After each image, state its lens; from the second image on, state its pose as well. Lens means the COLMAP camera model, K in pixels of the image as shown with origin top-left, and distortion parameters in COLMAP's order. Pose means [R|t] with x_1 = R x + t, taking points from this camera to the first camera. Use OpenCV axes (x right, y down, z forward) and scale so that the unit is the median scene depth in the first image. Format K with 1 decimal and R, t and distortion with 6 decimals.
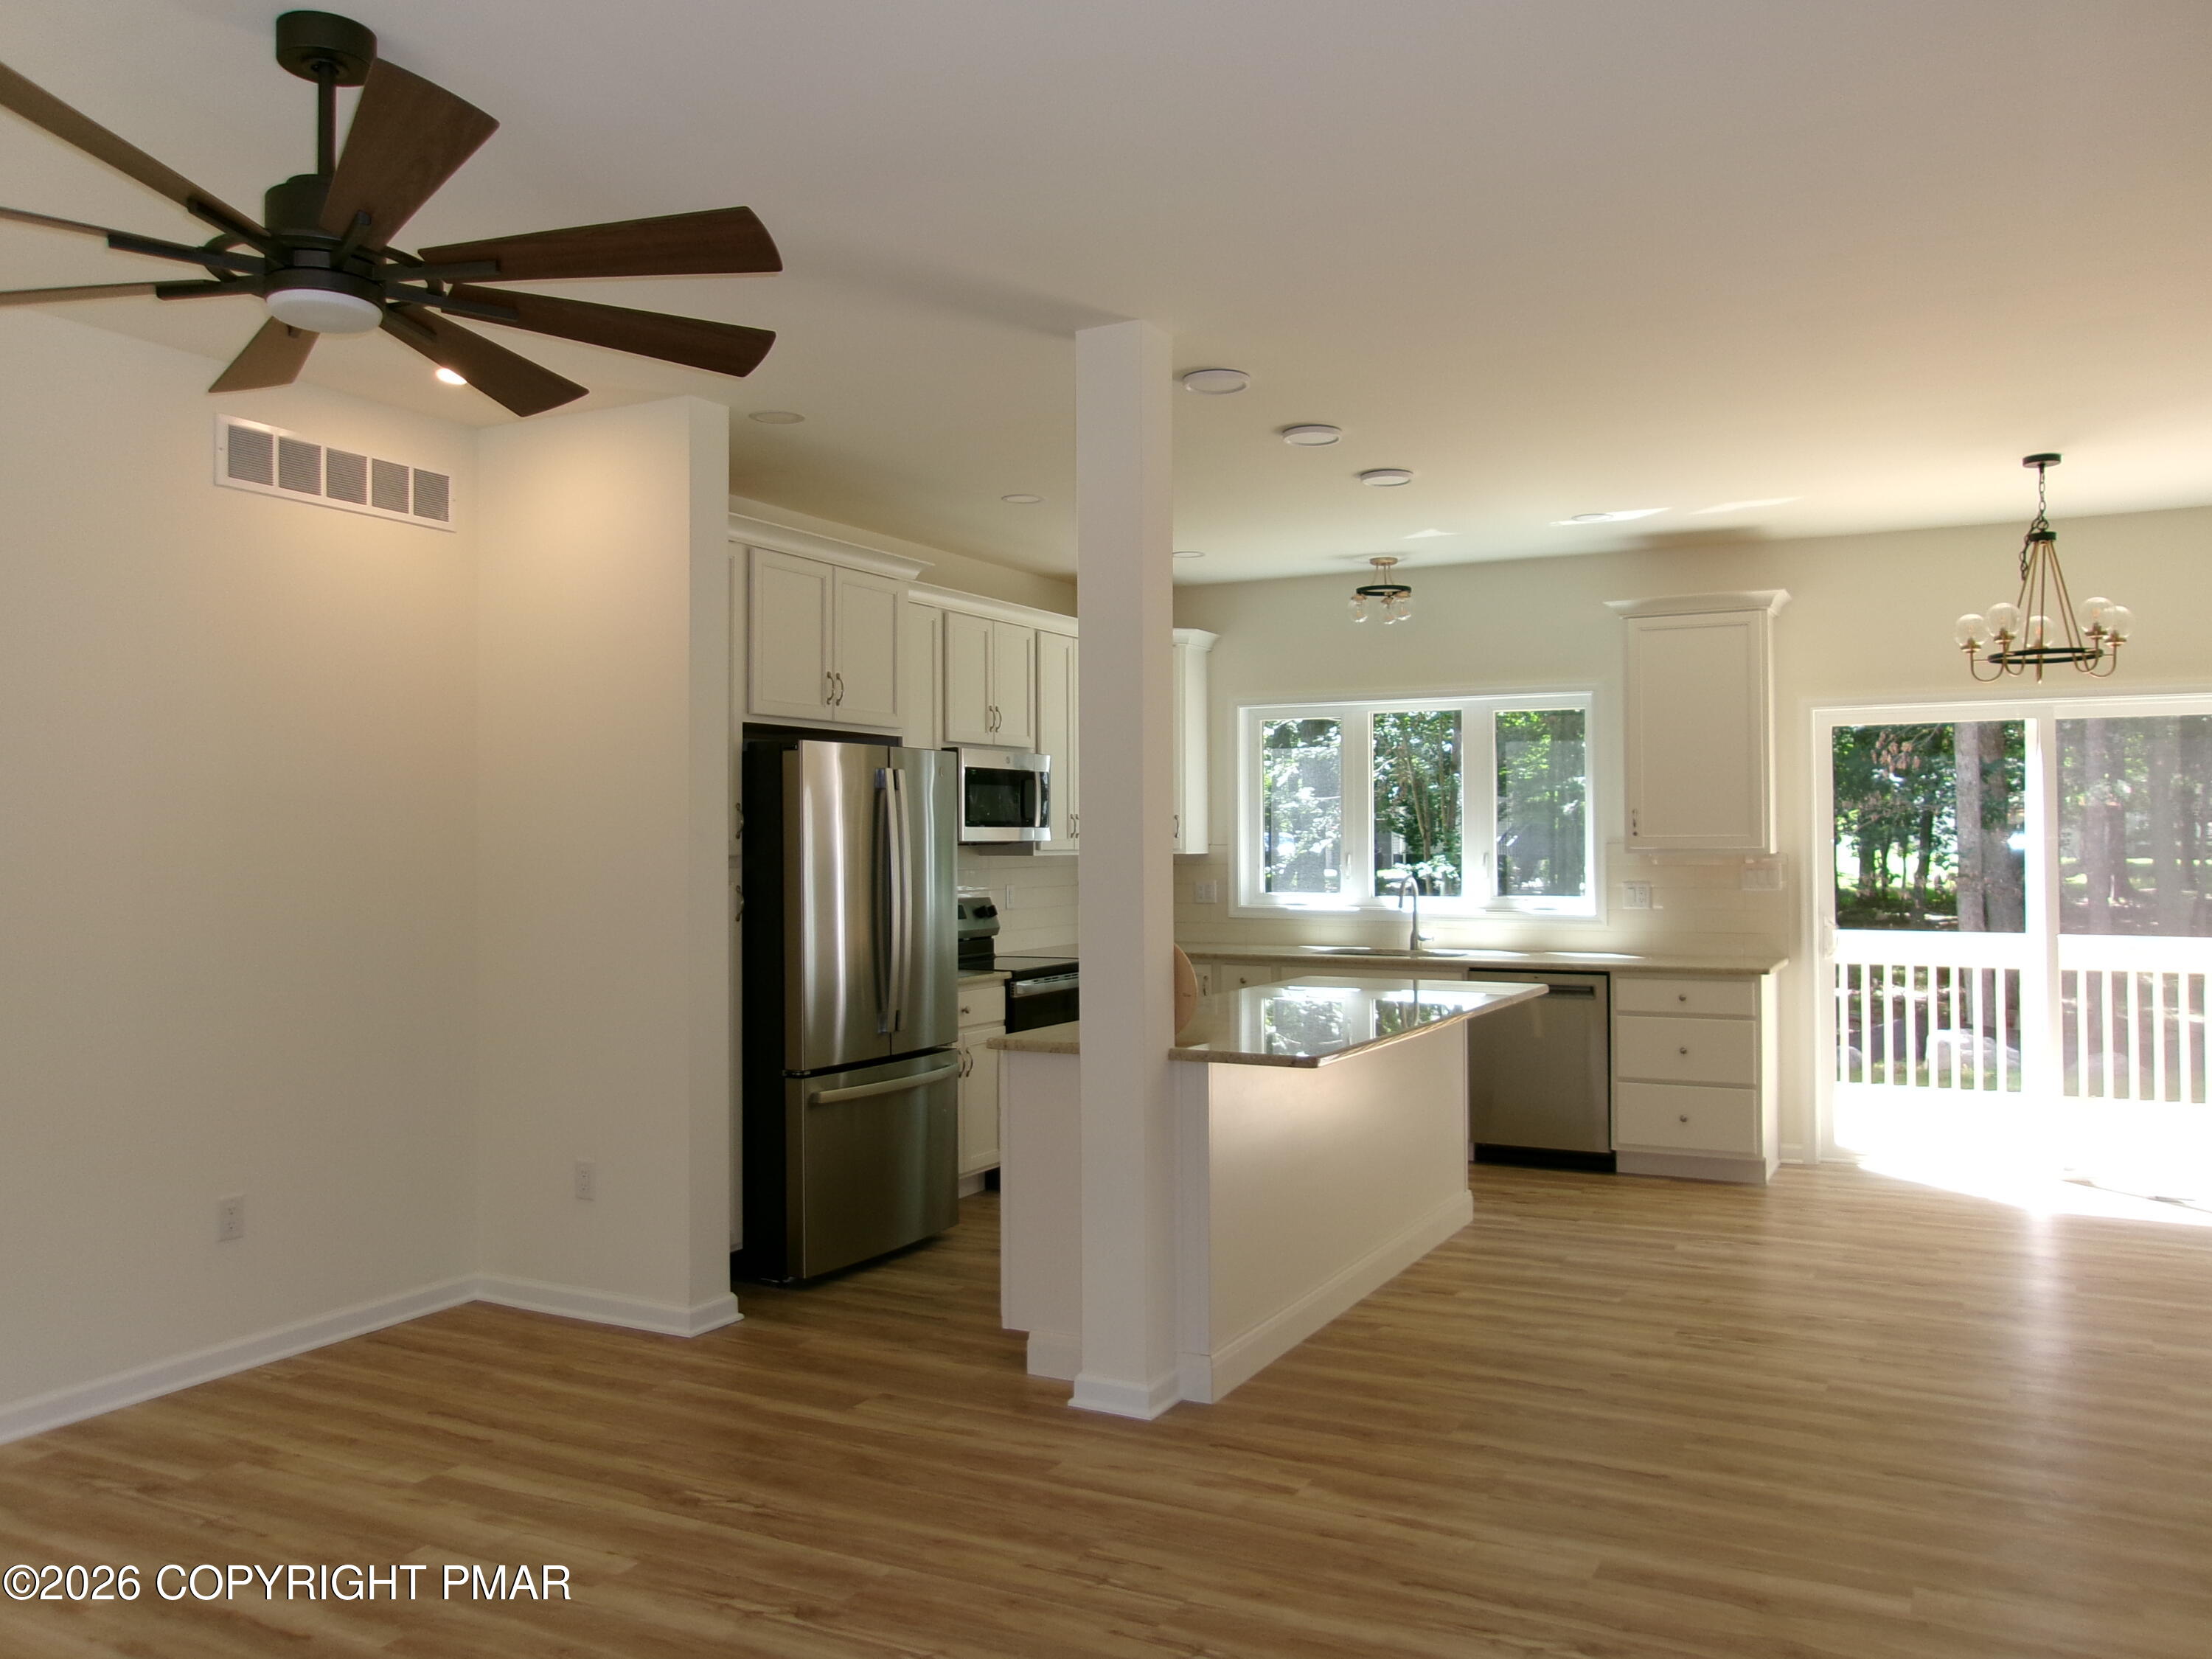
lens RADIAL K [[1731.0, 0, 1100.0], [0, 1731.0, 815.4], [0, 0, 1]] dist [-0.007584, 0.040931]
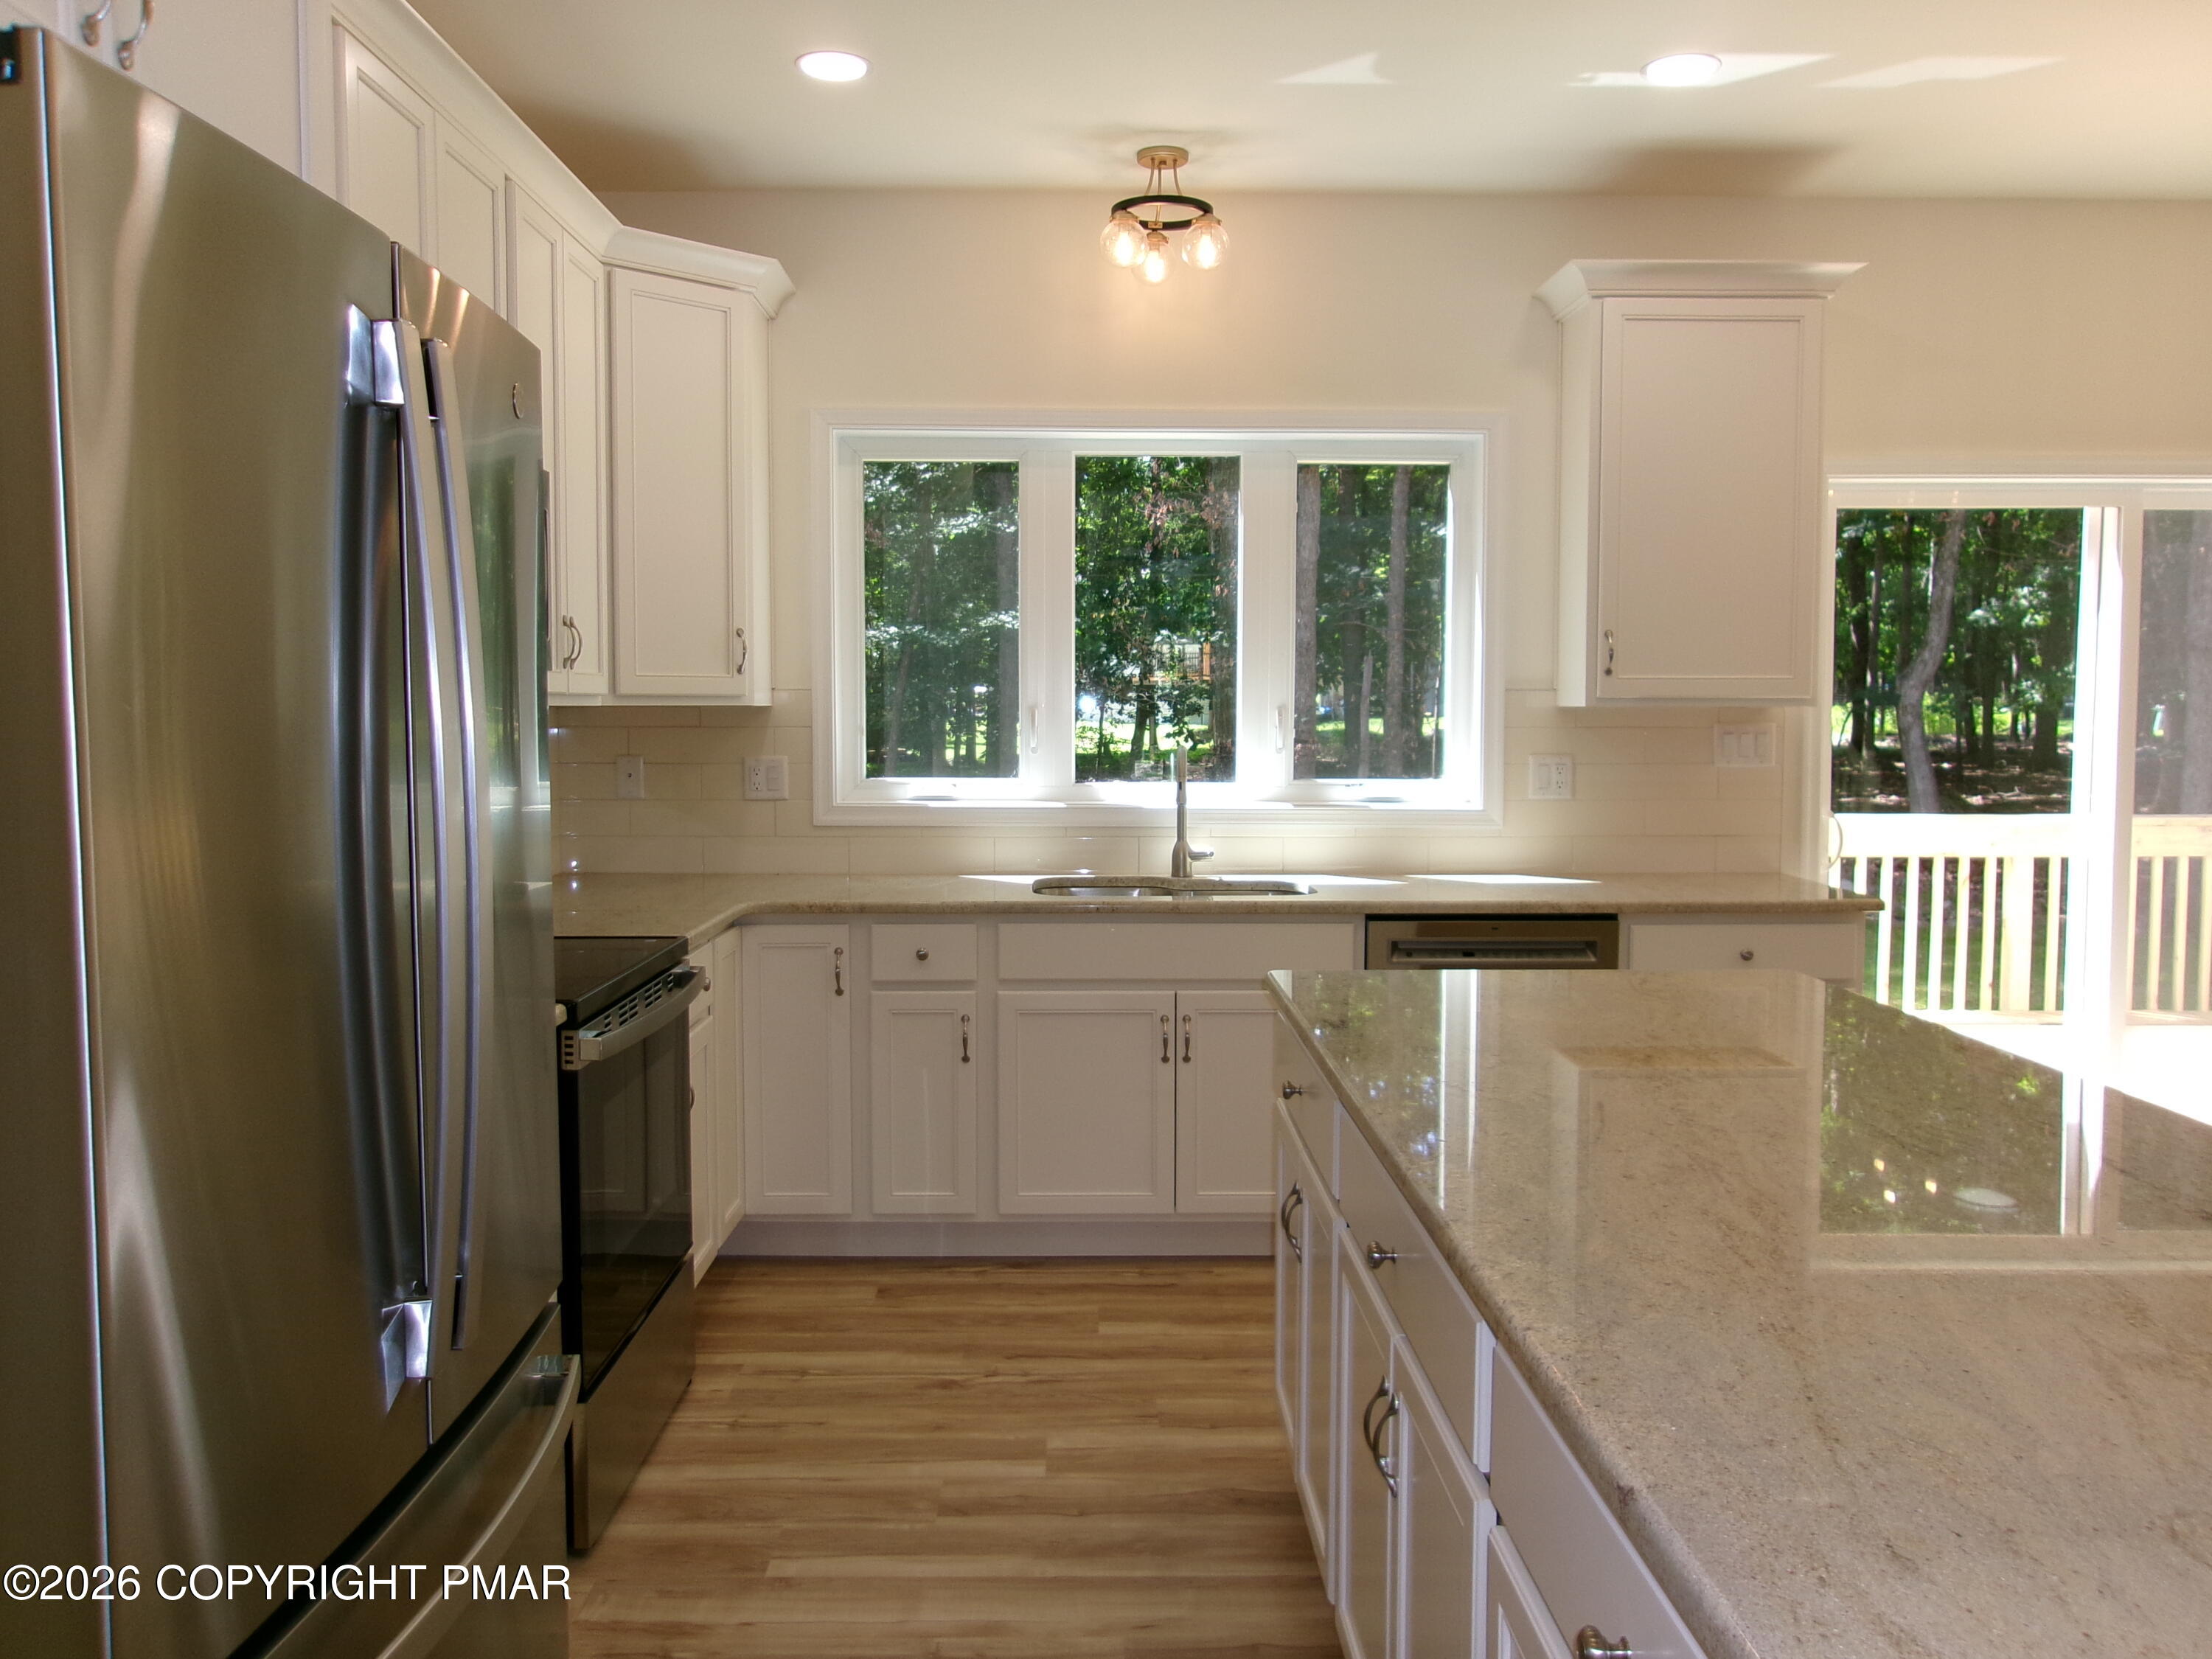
lens RADIAL K [[1778.1, 0, 1110.7], [0, 1778.1, 791.7], [0, 0, 1]] dist [0.072616, 0.005105]
pose [[0.877117, -0.021589, 0.479791, -0.123777], [-0.013208, 0.997527, 0.069031, 0.010995], [-0.480095, -0.066886, 0.874663, 0.530082]]
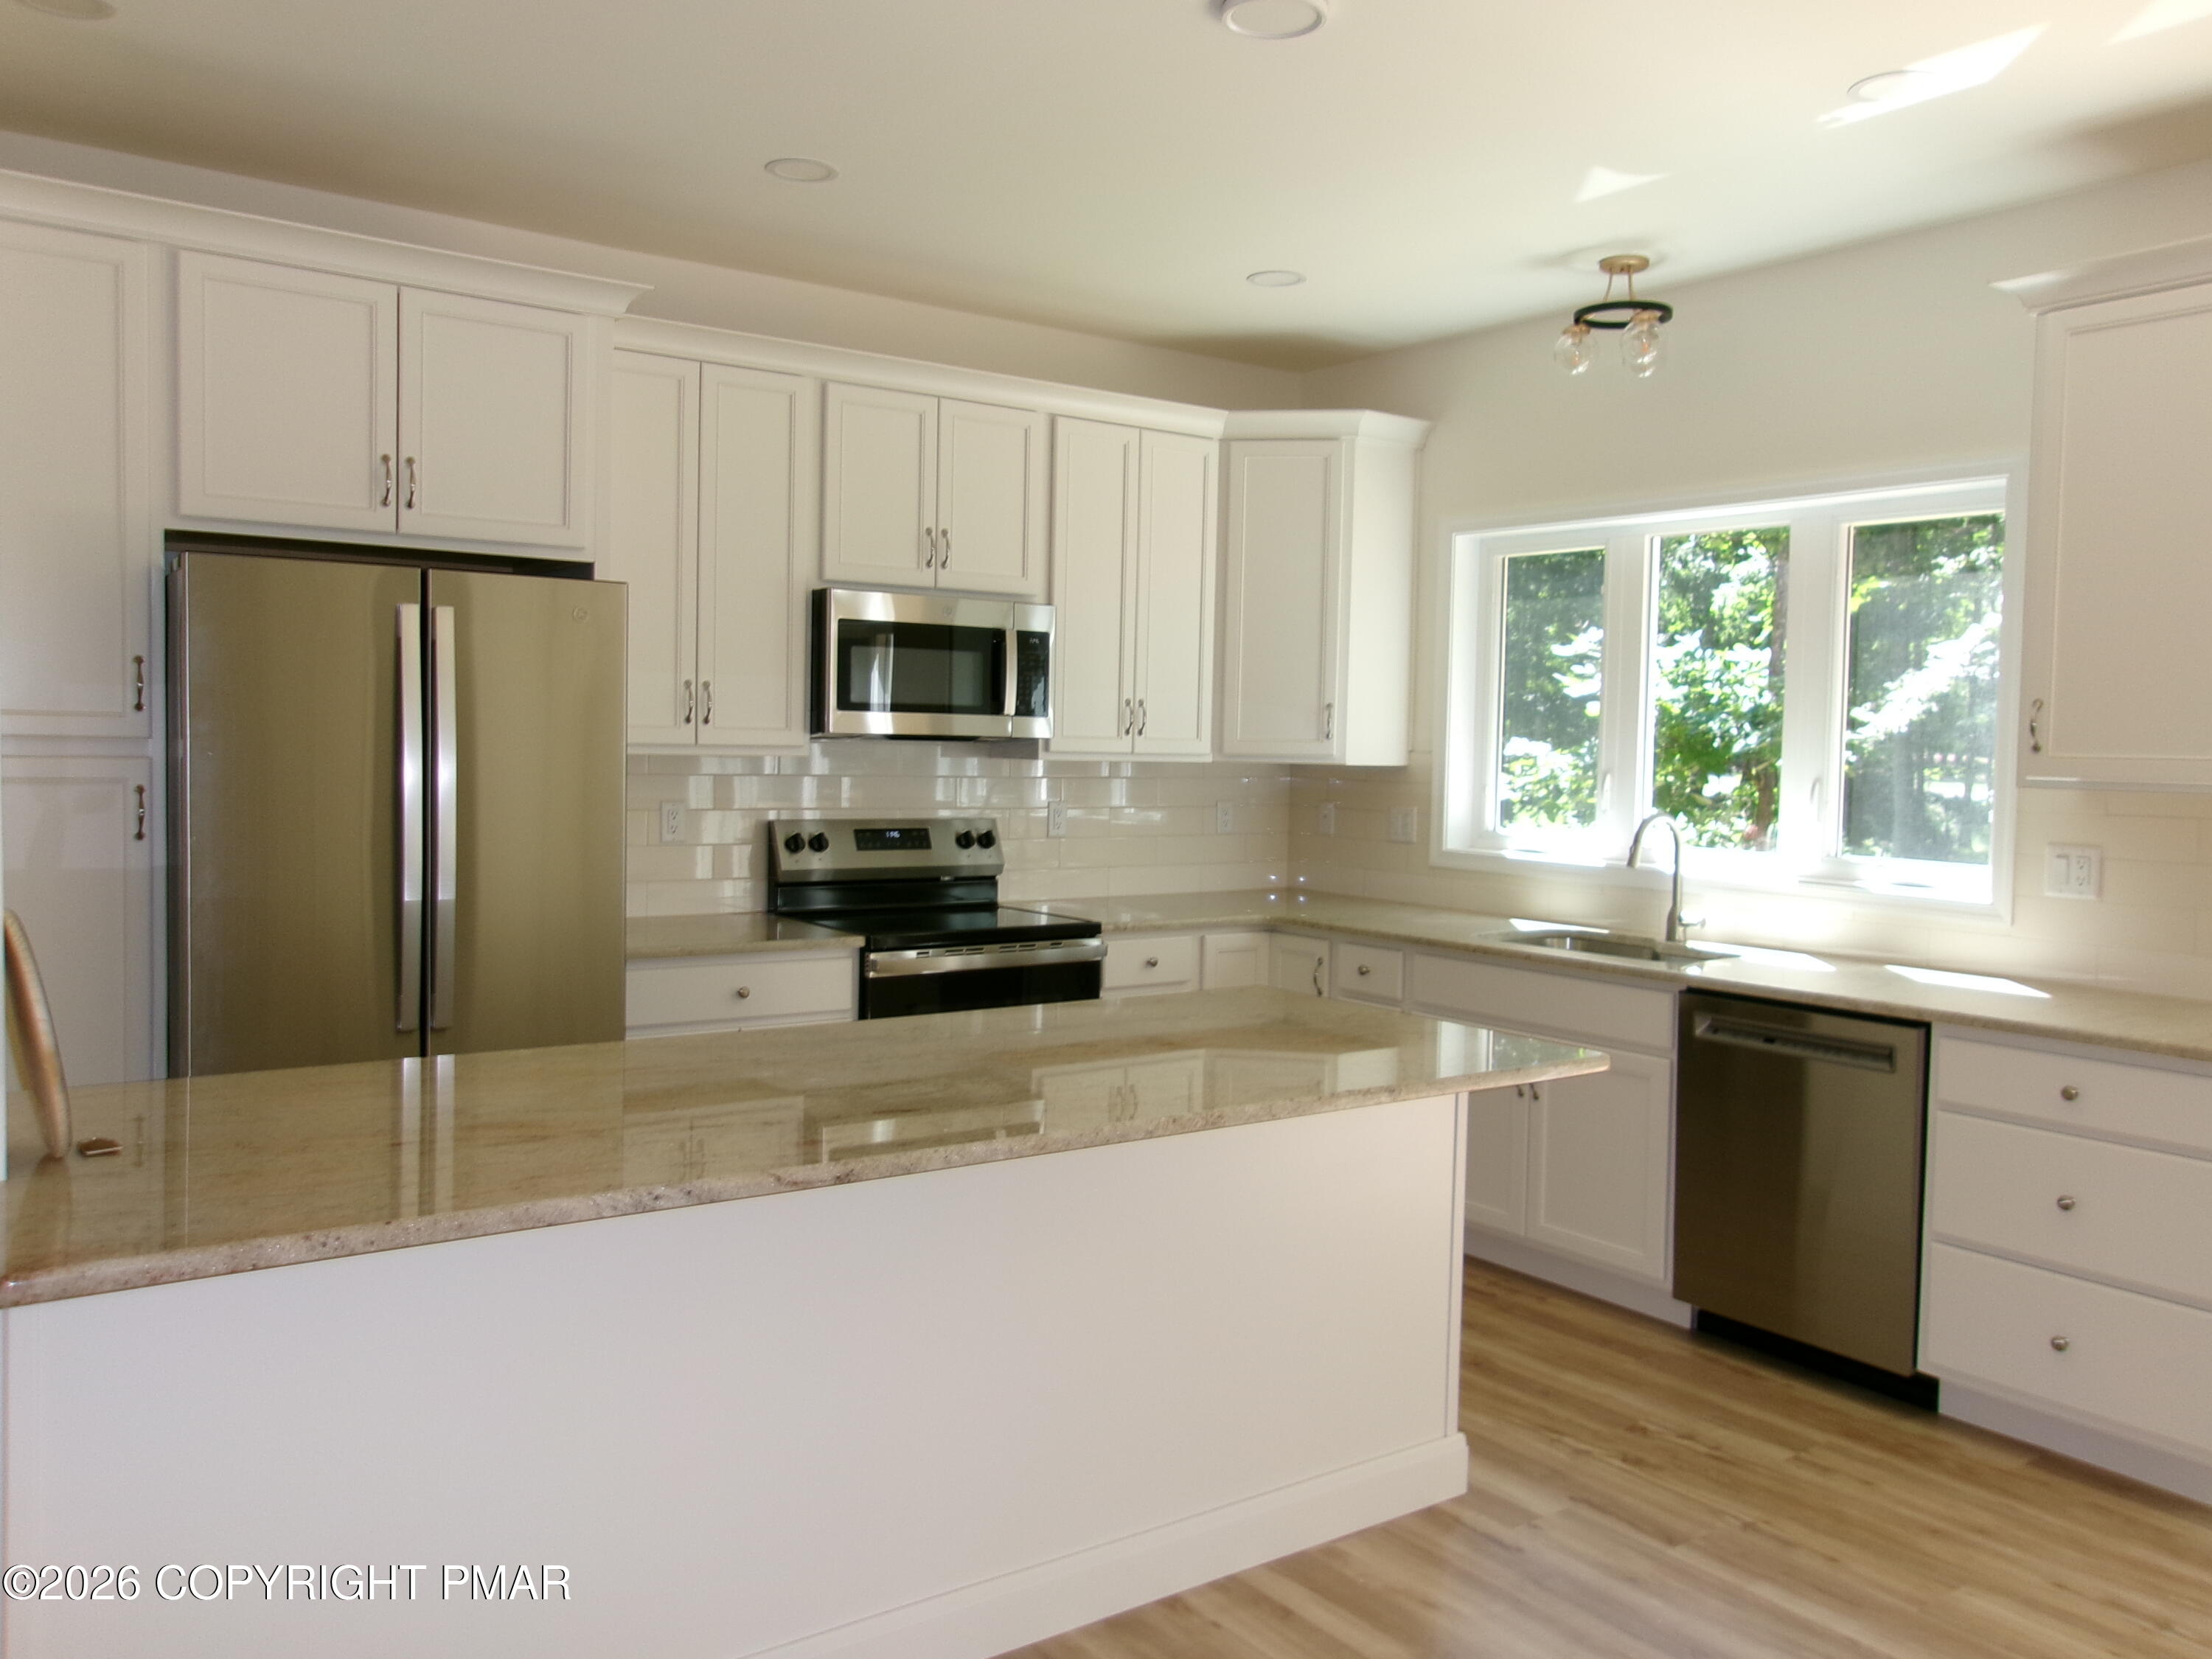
lens RADIAL K [[1731.0, 0, 1100.0], [0, 1731.0, 815.4], [0, 0, 1]] dist [-0.007584, 0.040931]
pose [[0.896729, 0.042712, -0.440514, 0.276949], [-0.018080, 0.998037, 0.059964, 0.004552], [0.442211, -0.045807, 0.895741, 0.416296]]
